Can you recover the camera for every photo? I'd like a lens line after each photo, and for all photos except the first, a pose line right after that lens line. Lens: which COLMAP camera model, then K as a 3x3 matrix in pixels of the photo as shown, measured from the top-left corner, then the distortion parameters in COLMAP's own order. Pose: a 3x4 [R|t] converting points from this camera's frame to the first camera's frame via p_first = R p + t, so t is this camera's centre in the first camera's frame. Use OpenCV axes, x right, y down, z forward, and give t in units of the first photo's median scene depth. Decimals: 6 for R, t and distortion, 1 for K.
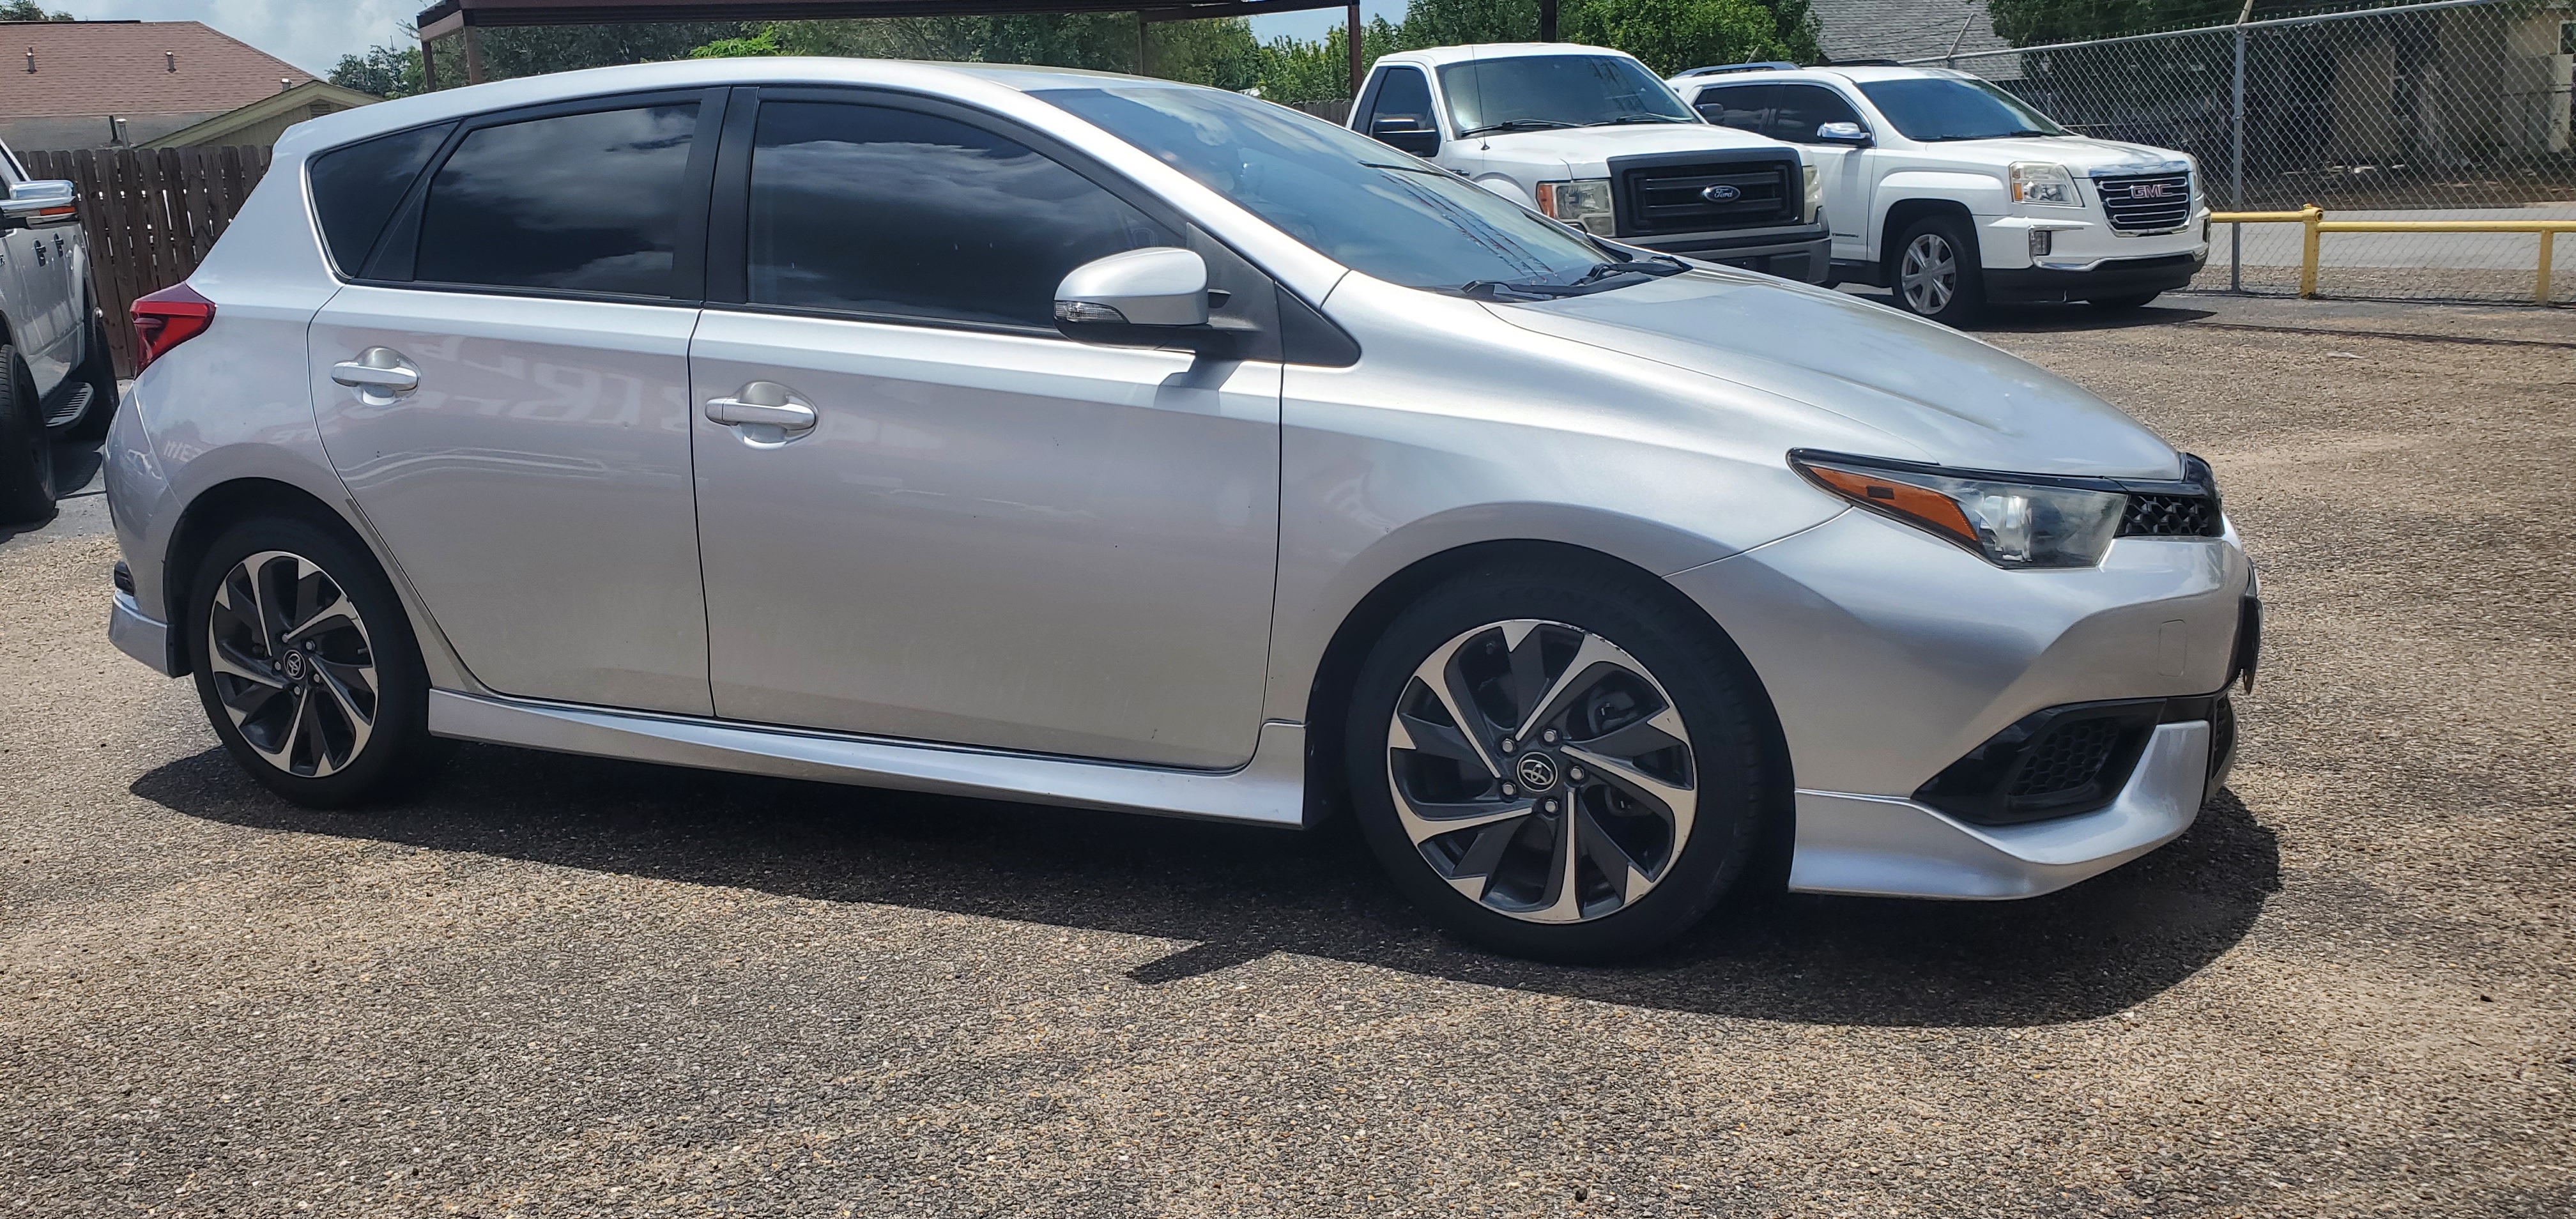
lens RADIAL K [[2076.3, 0, 1288.0], [0, 2076.3, 609.5], [0, 0, 1]] dist [0.096502, -0.266523]
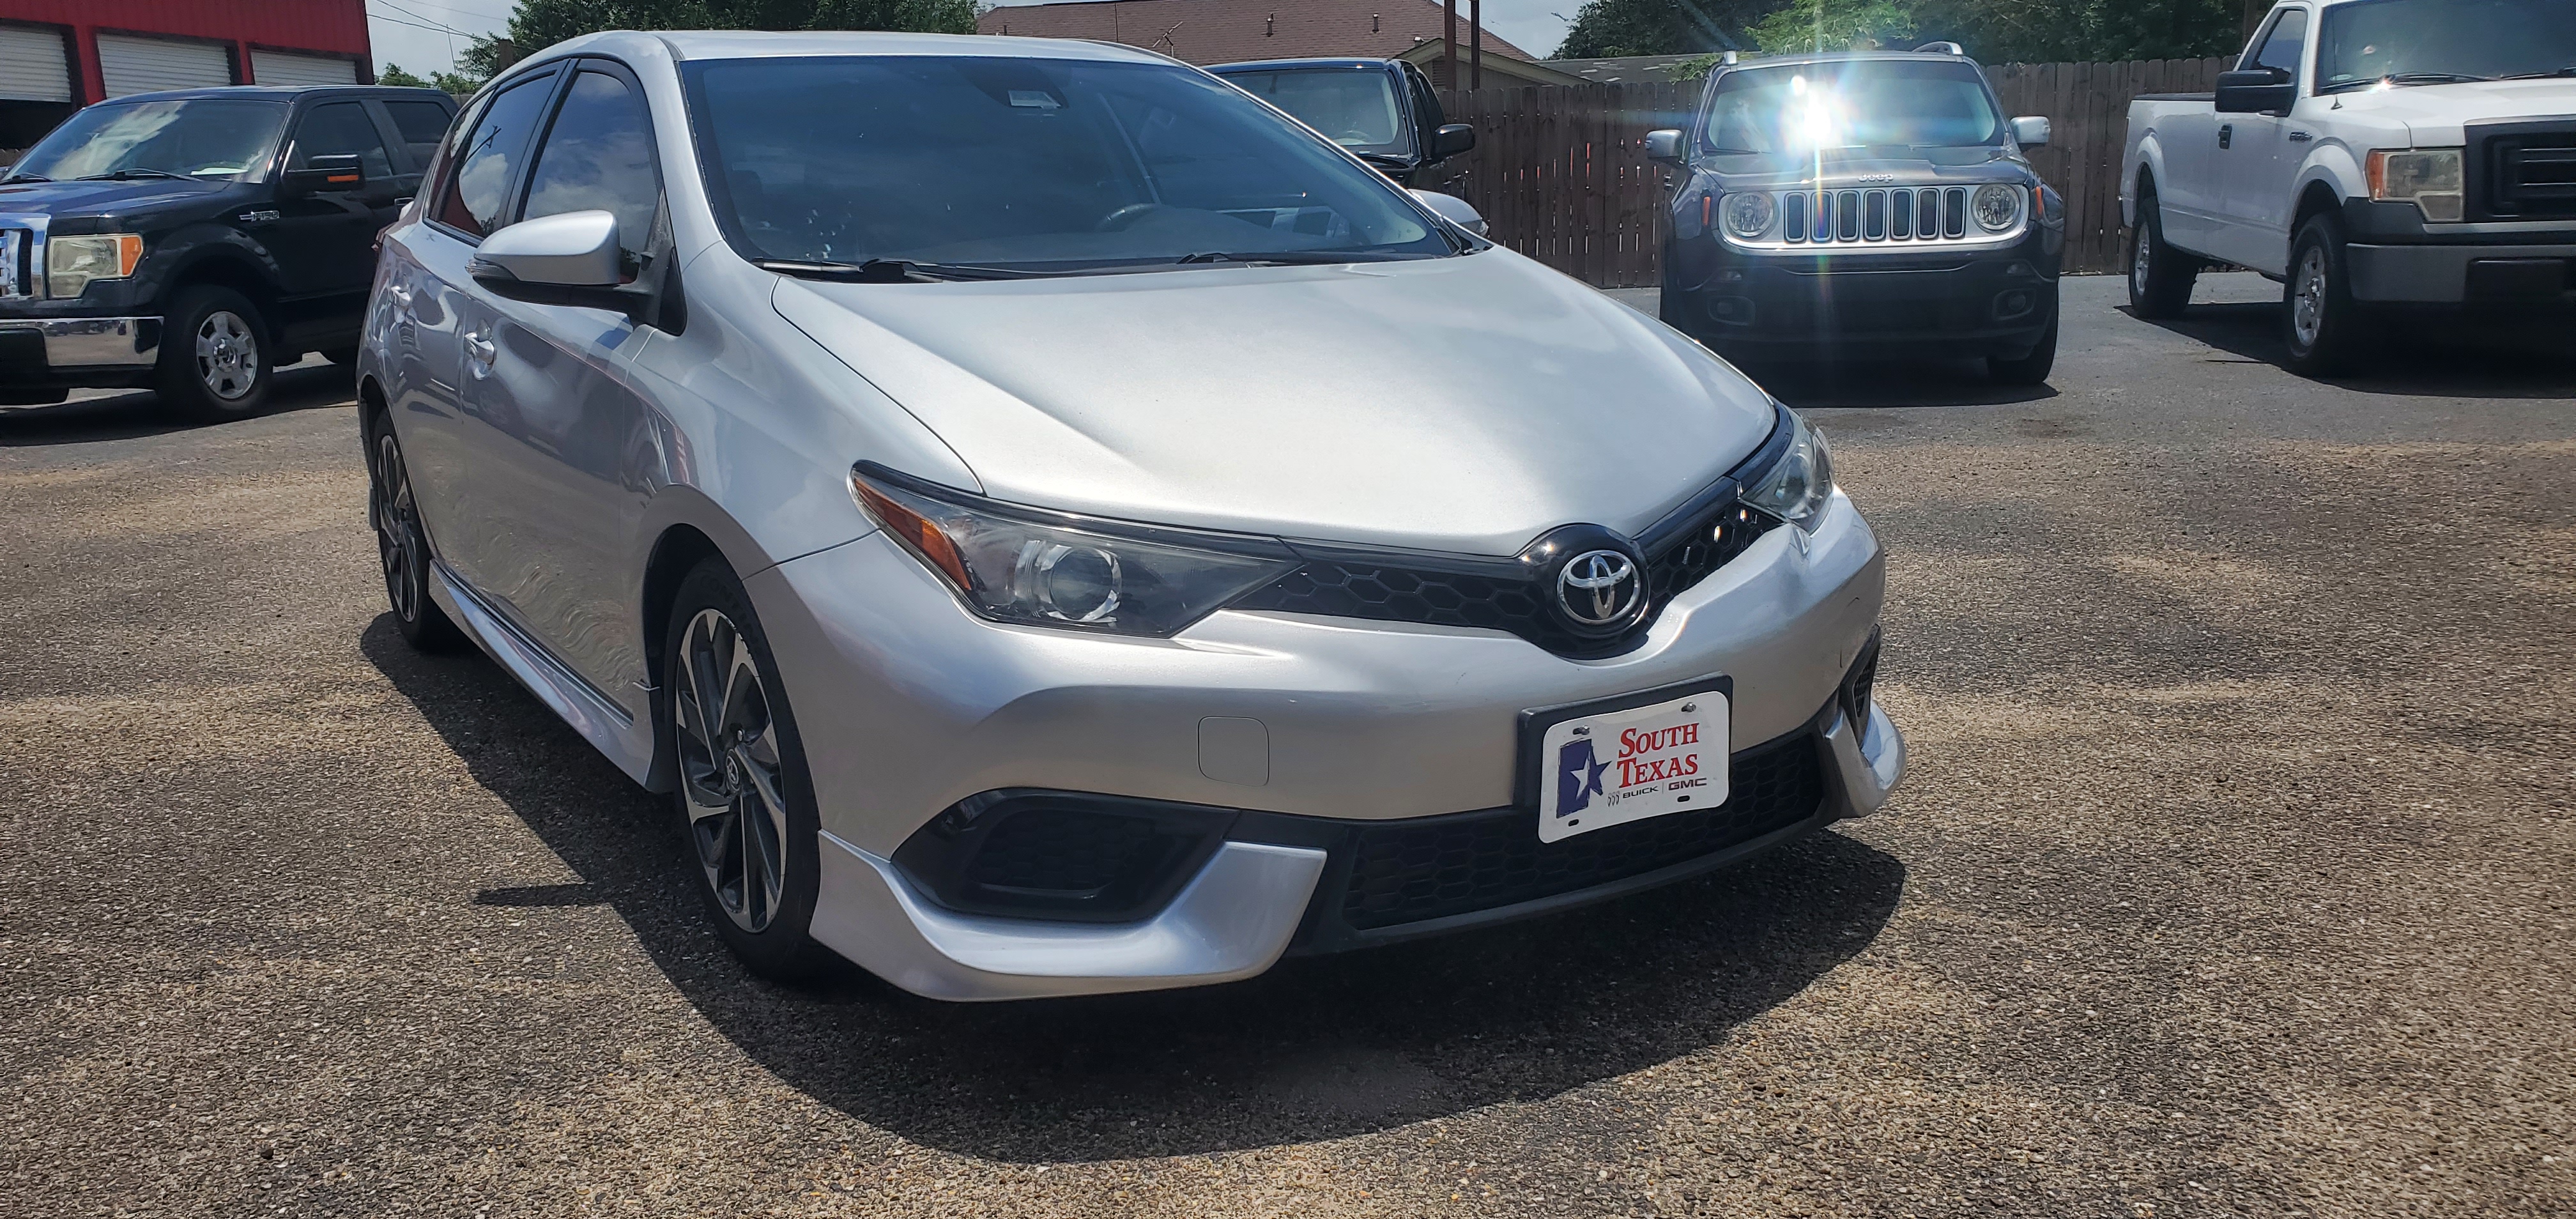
lens RADIAL K [[2076.3, 0, 1288.0], [0, 2076.3, 609.5], [0, 0, 1]] dist [0.096502, -0.266523]
pose [[0.819249, 0.130831, -0.558314, 0.880785], [-0.119167, 0.991213, 0.057412, -0.084533], [0.560920, 0.019498, 0.827640, 0.341974]]
